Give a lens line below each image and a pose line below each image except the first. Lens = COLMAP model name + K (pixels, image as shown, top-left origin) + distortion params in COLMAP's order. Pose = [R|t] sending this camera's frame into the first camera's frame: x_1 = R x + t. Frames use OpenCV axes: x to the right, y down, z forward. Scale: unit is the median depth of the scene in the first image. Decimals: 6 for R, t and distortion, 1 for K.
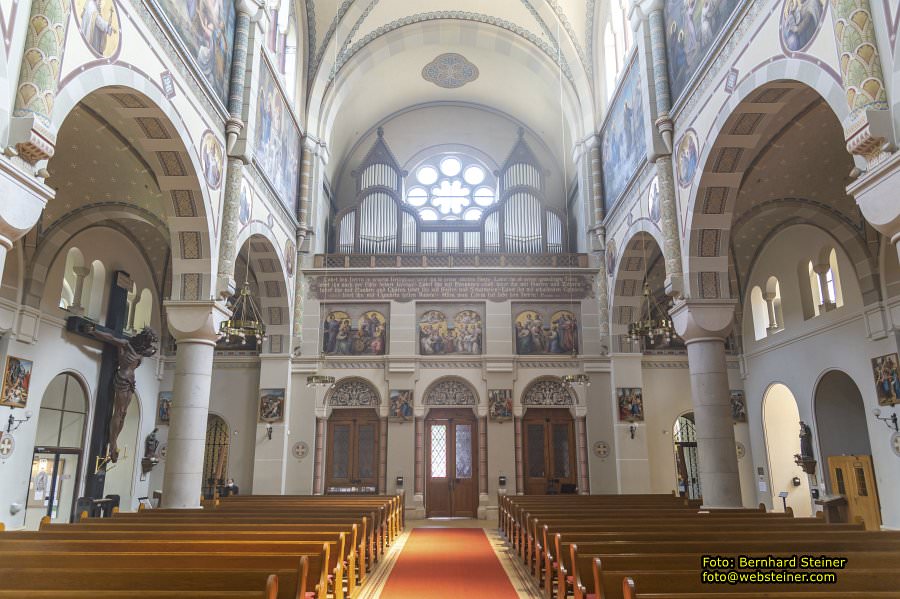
lens RADIAL K [[610.7, 0, 447.4], [0, 610.7, 312.6], [0, 0, 1]] dist [0.004208, -0.000883]
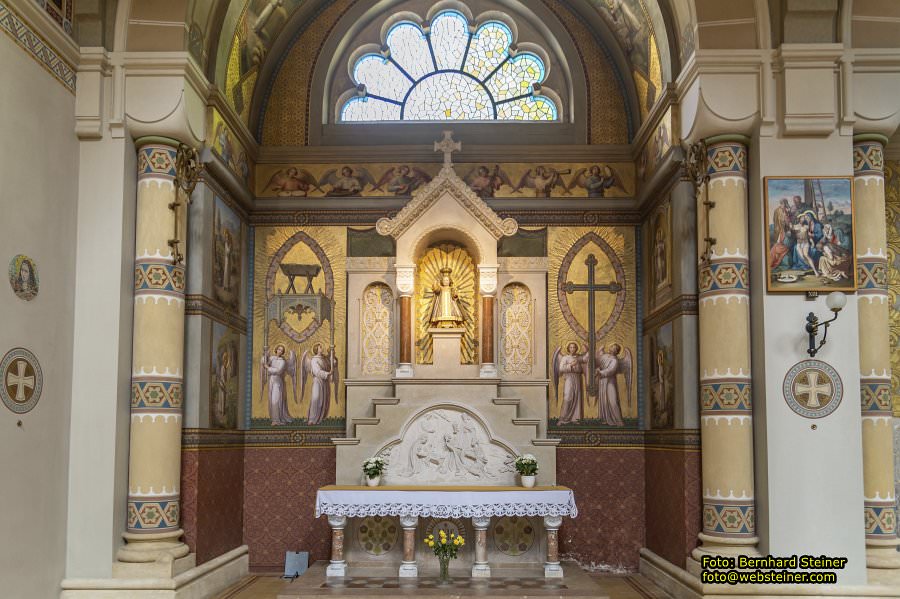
lens RADIAL K [[621.8, 0, 454.2], [0, 621.8, 421.1], [0, 0, 1]] dist [-0.004837, -0.007201]
pose [[-0.012940, 0.033940, 0.999340, 0.292798], [-0.246605, 0.968444, -0.036084, 0.185772], [-0.969030, -0.246909, -0.004162, 0.714117]]
